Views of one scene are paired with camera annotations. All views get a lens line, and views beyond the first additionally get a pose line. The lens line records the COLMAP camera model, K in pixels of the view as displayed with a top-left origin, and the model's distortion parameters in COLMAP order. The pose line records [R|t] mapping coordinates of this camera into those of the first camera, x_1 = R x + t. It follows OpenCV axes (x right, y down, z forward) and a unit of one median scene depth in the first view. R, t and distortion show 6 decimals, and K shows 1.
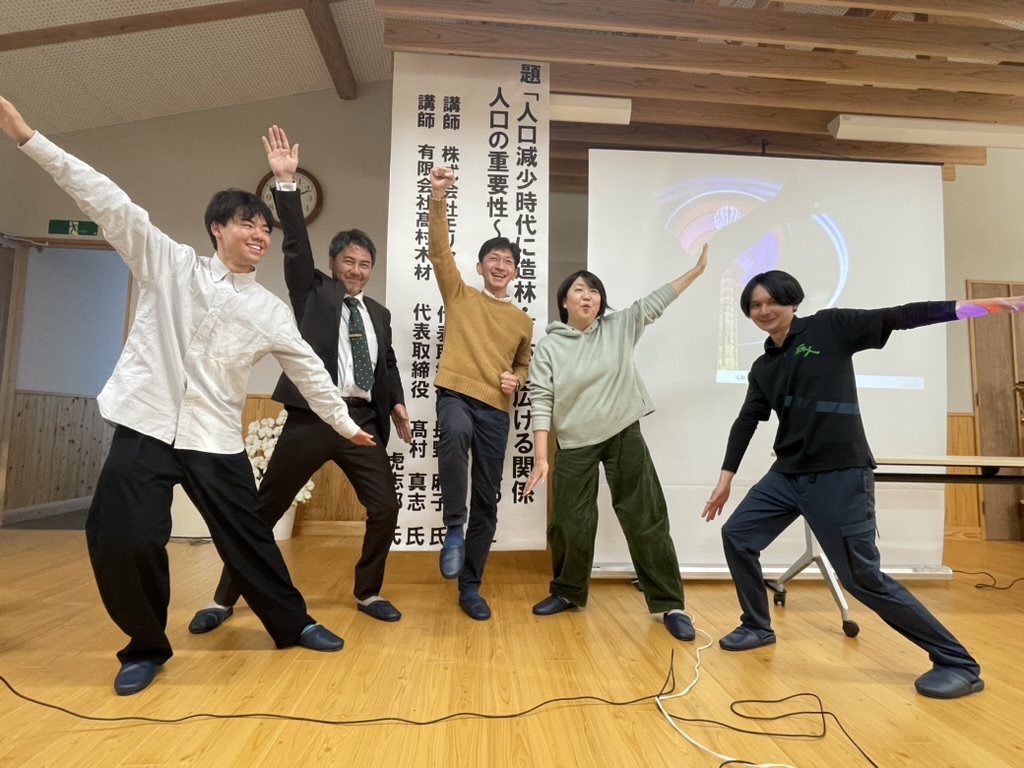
lens RADIAL K [[544.9, 0, 517.2], [0, 544.9, 381.2], [0, 0, 1]] dist [0.011703, 0.002769]
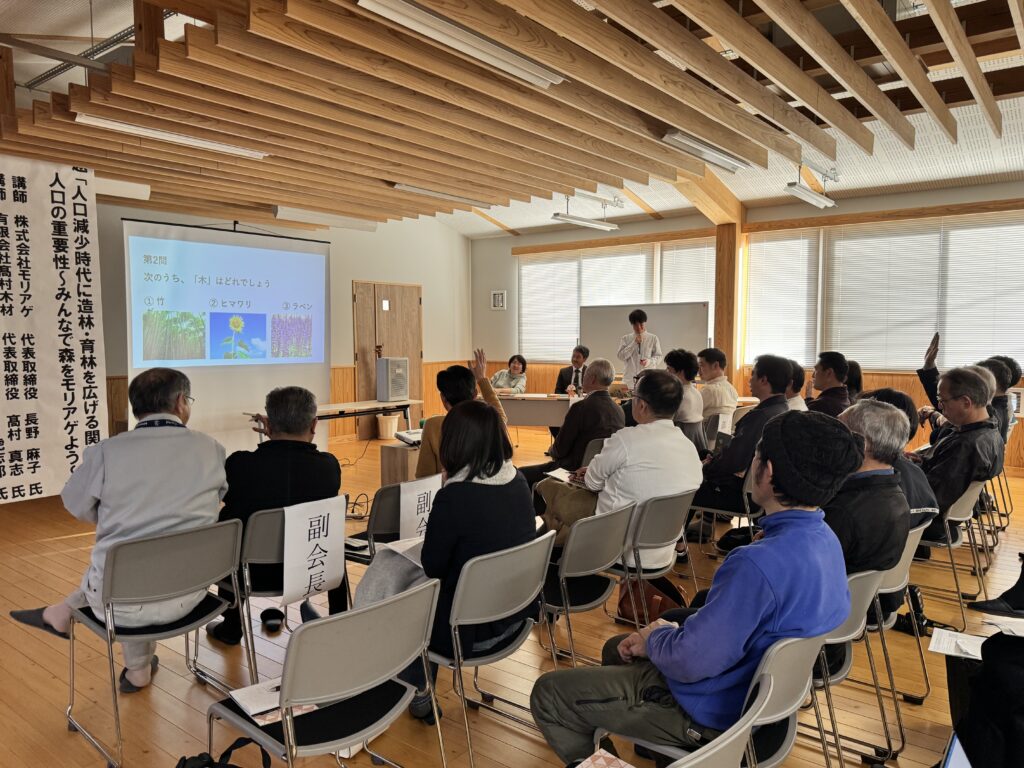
lens RADIAL K [[743.7, 0, 511.6], [0, 743.7, 389.6], [0, 0, 1]] dist [0.042604, -0.023835]
pose [[0.675388, -0.076882, 0.733444, -0.715613], [-0.052832, 0.986951, 0.152106, -0.352074], [-0.735568, -0.141480, 0.662513, -1.230978]]
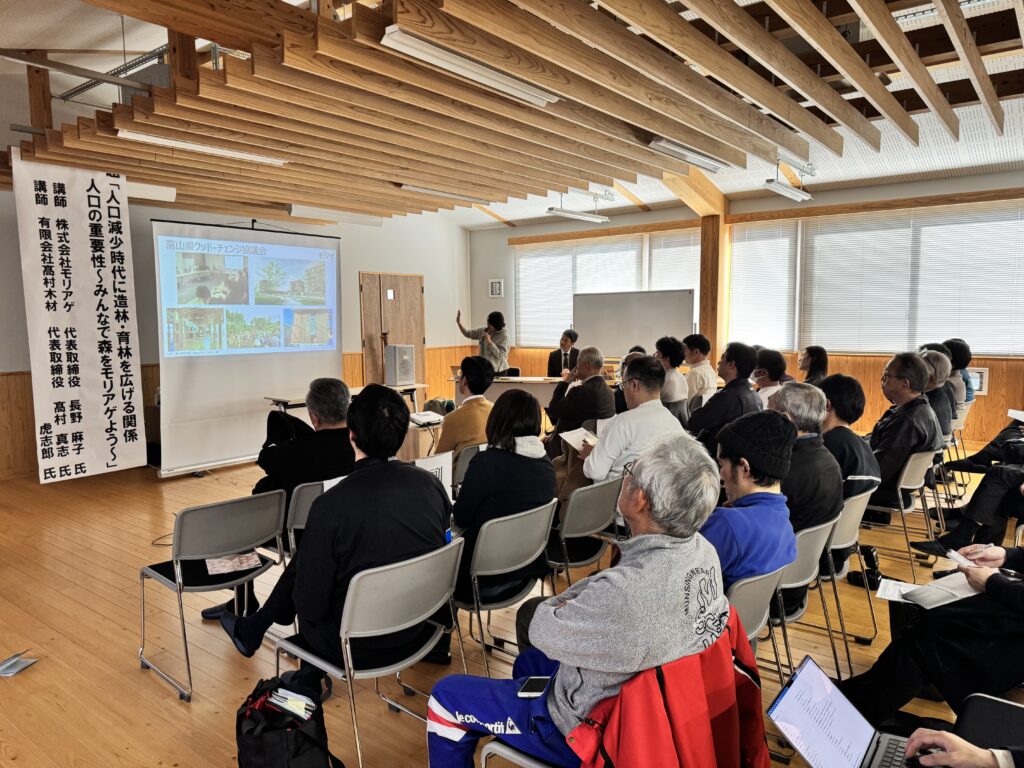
lens RADIAL K [[723.3, 0, 505.2], [0, 723.3, 388.6], [0, 0, 1]] dist [0.053363, -0.029615]
pose [[0.675005, -0.101270, 0.730830, -0.824618], [-0.044524, 0.983139, 0.177355, -0.384965], [-0.736469, -0.152255, 0.659115, -1.302736]]
